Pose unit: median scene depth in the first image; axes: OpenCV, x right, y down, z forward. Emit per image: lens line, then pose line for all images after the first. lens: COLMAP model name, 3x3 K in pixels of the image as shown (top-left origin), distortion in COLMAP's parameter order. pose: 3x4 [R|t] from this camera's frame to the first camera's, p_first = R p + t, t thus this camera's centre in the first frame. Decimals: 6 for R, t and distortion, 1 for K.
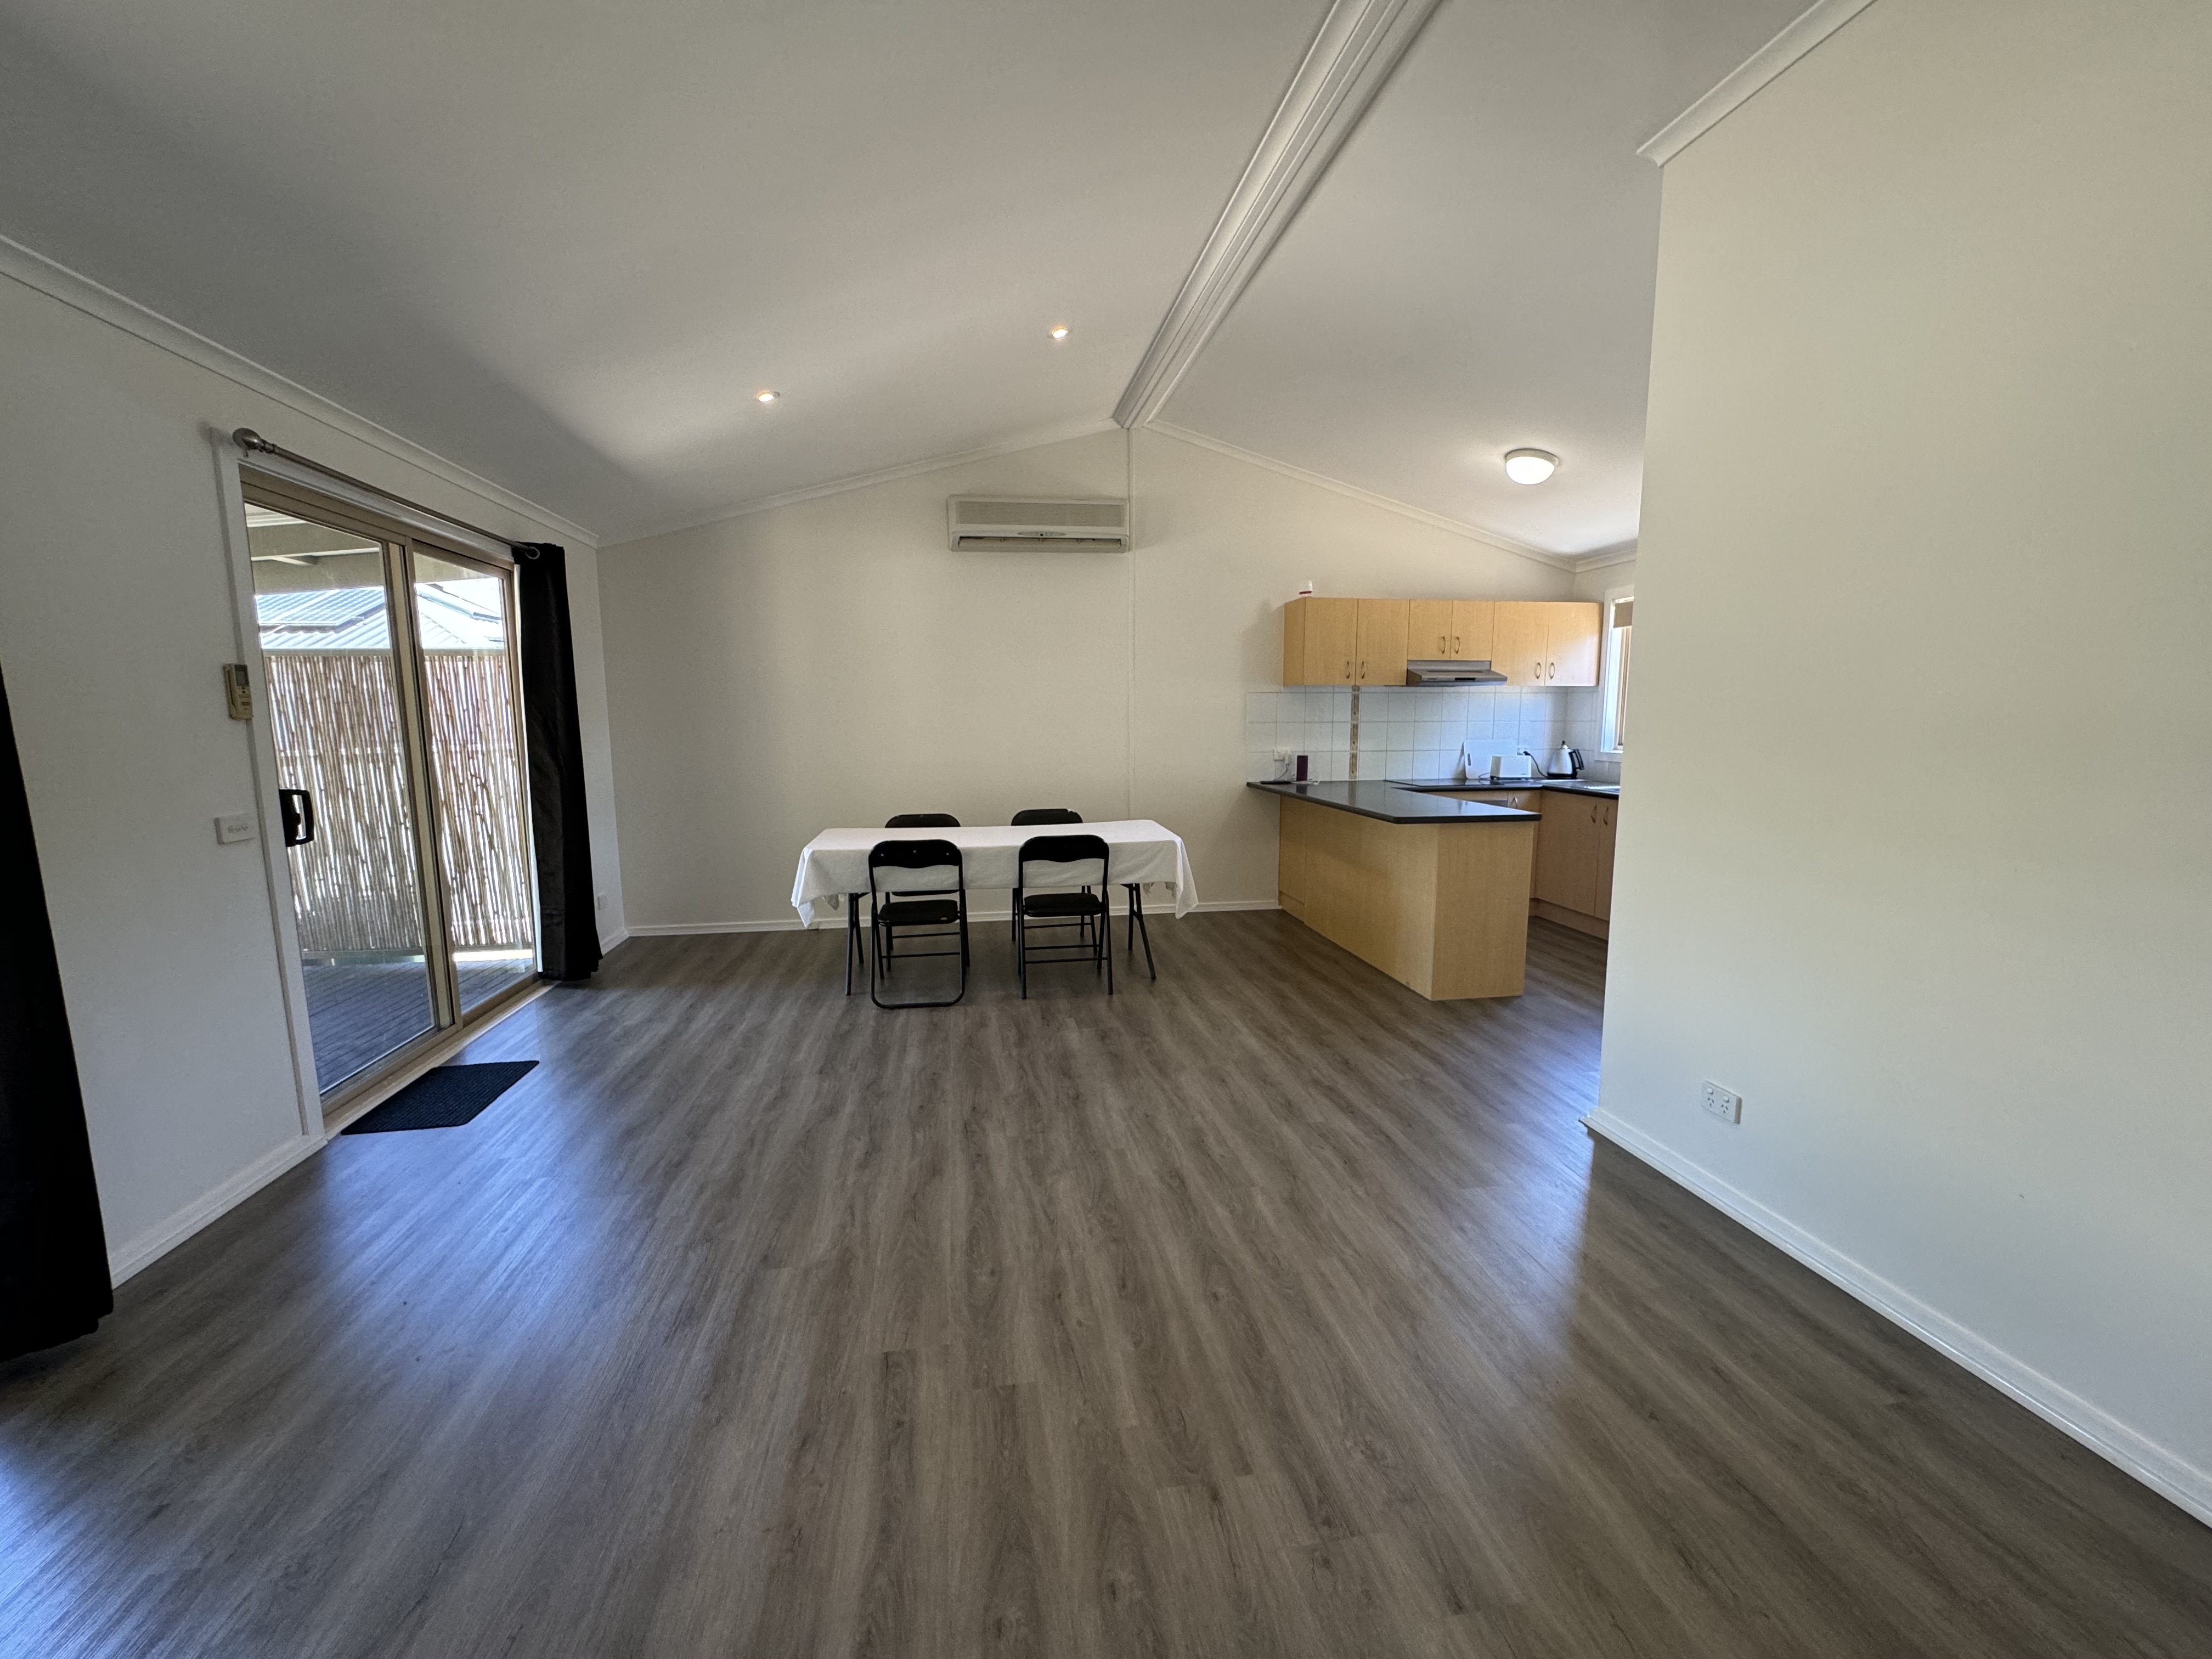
lens RADIAL K [[882.6, 0, 1106.0], [0, 882.6, 829.5], [0, 0, 1]] dist [0.000761, 0.000297]
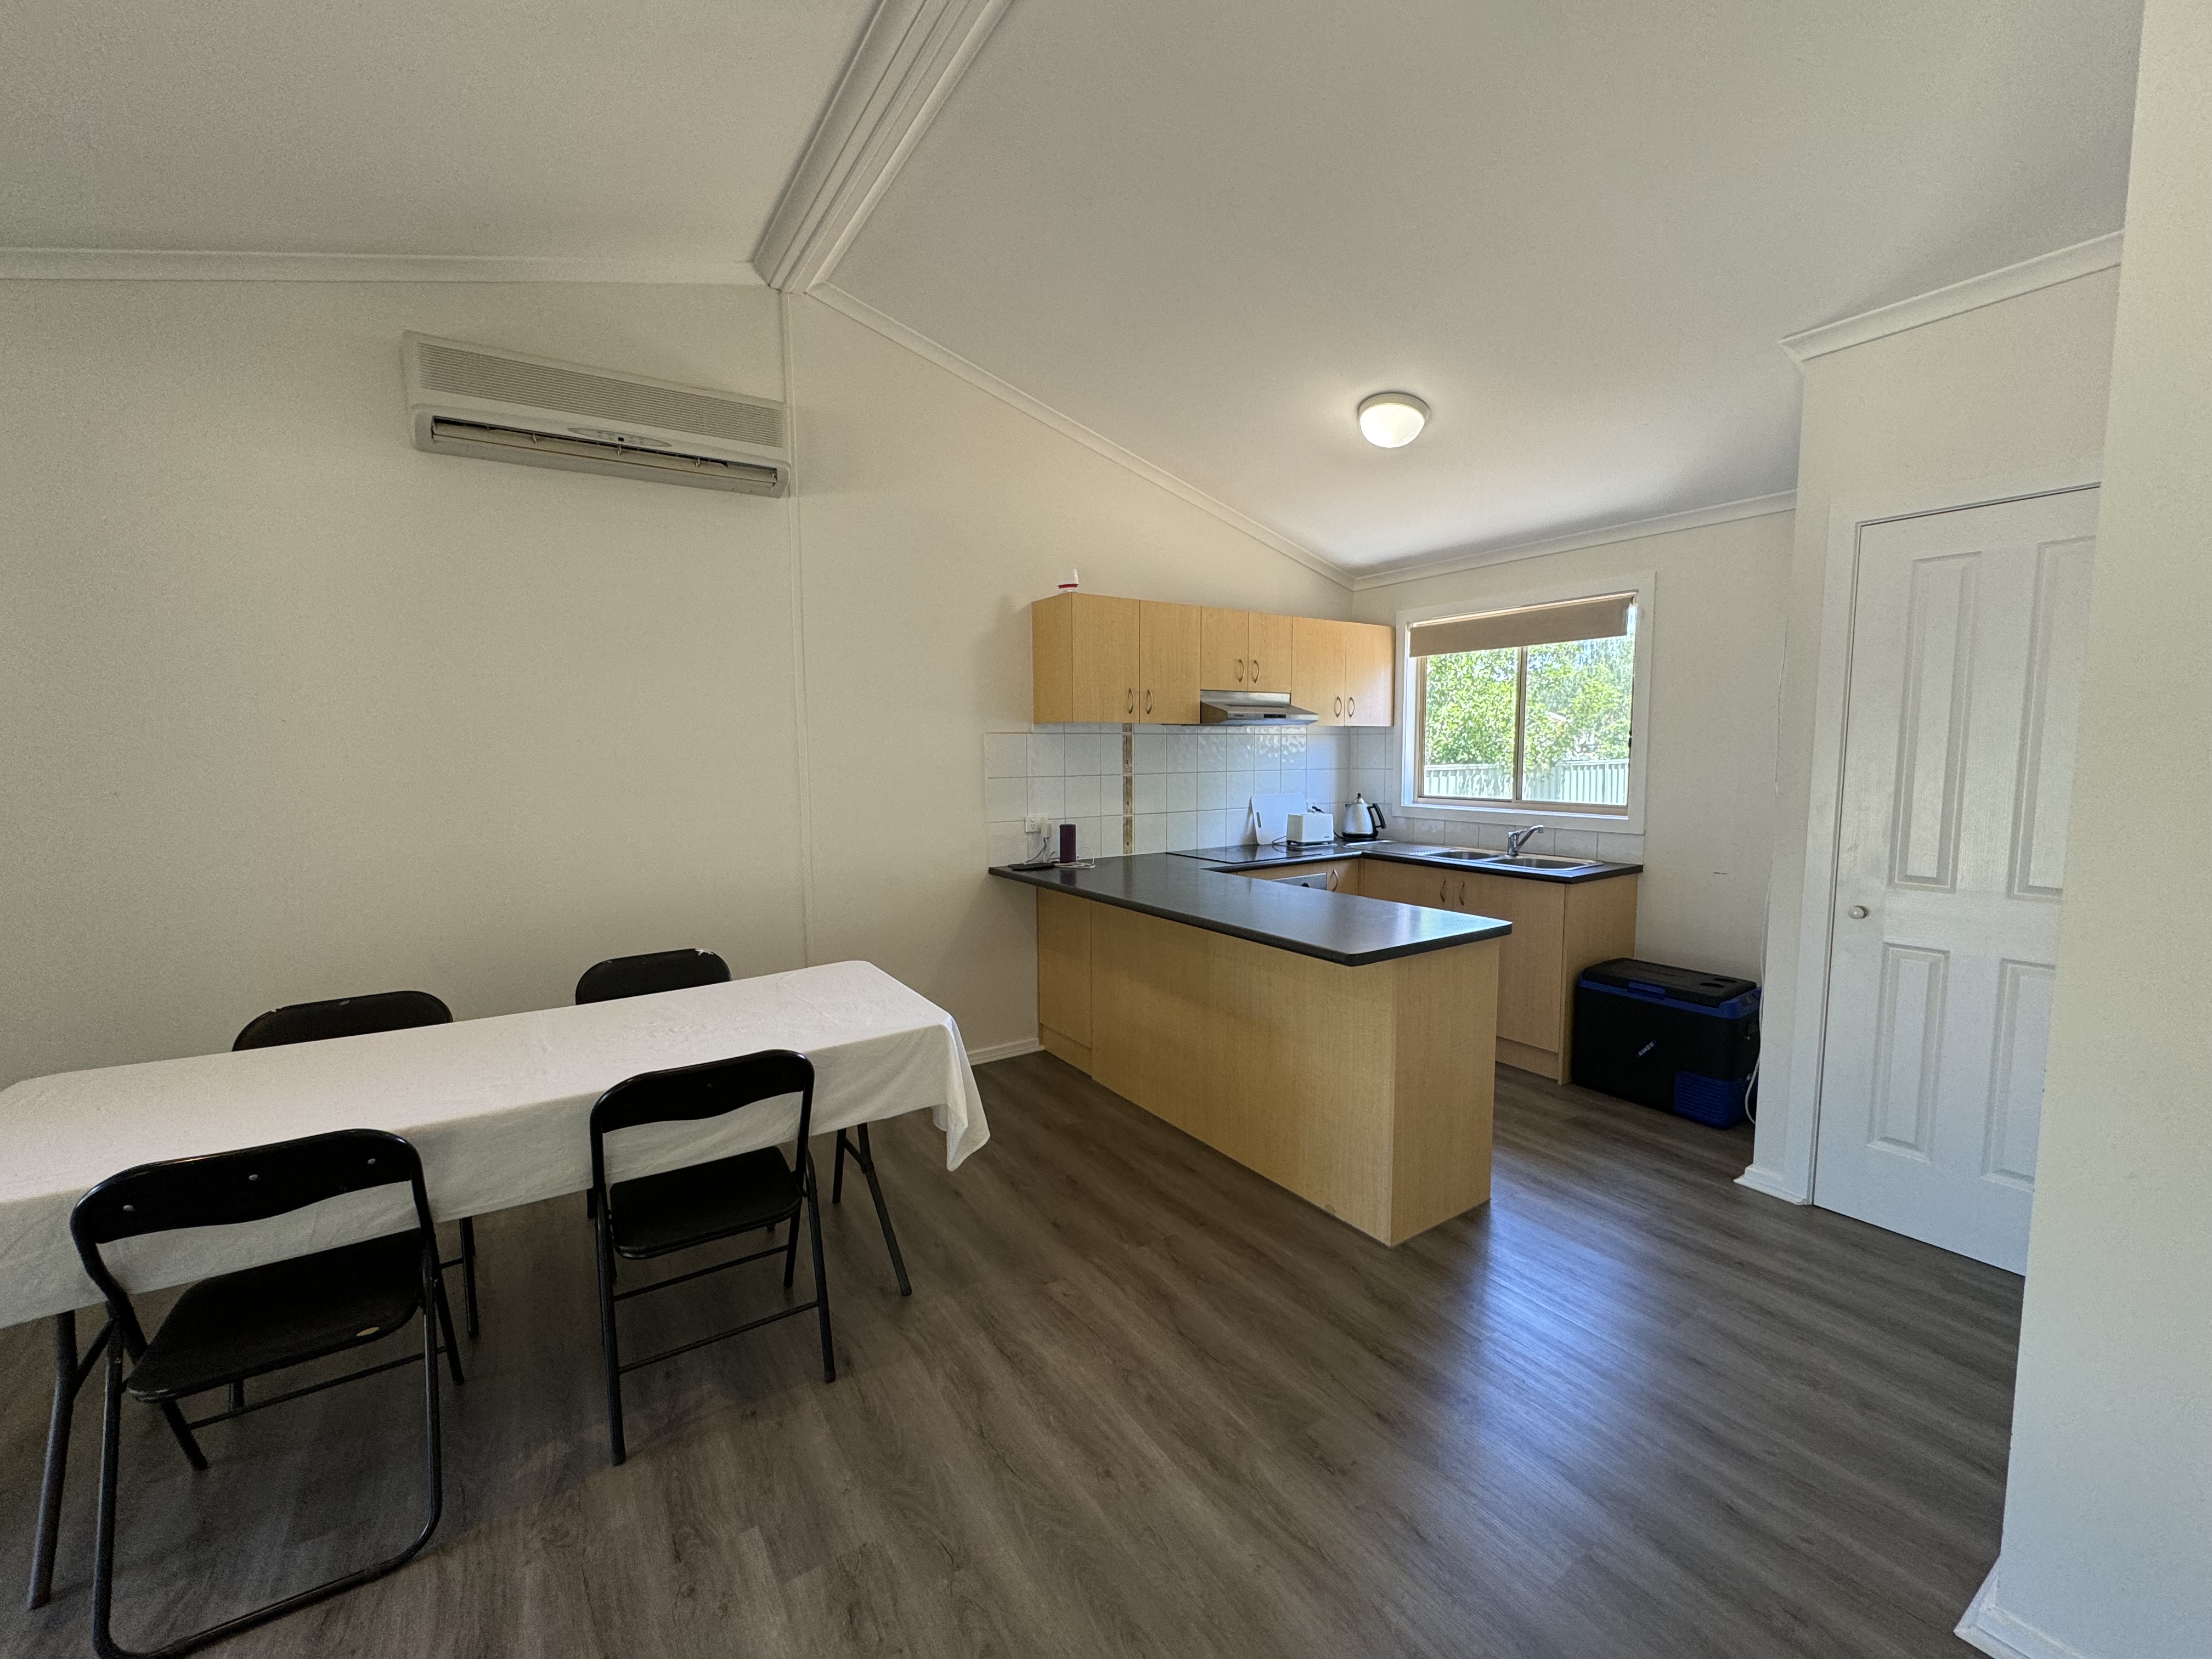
lens RADIAL K [[882.6, 0, 1106.0], [0, 882.6, 829.5], [0, 0, 1]] dist [0.000761, 0.000297]
pose [[0.911652, -0.040225, 0.408989, -0.033146], [0.056600, 0.998004, -0.028008, -0.066219], [-0.407046, 0.048683, 0.912109, 0.407008]]
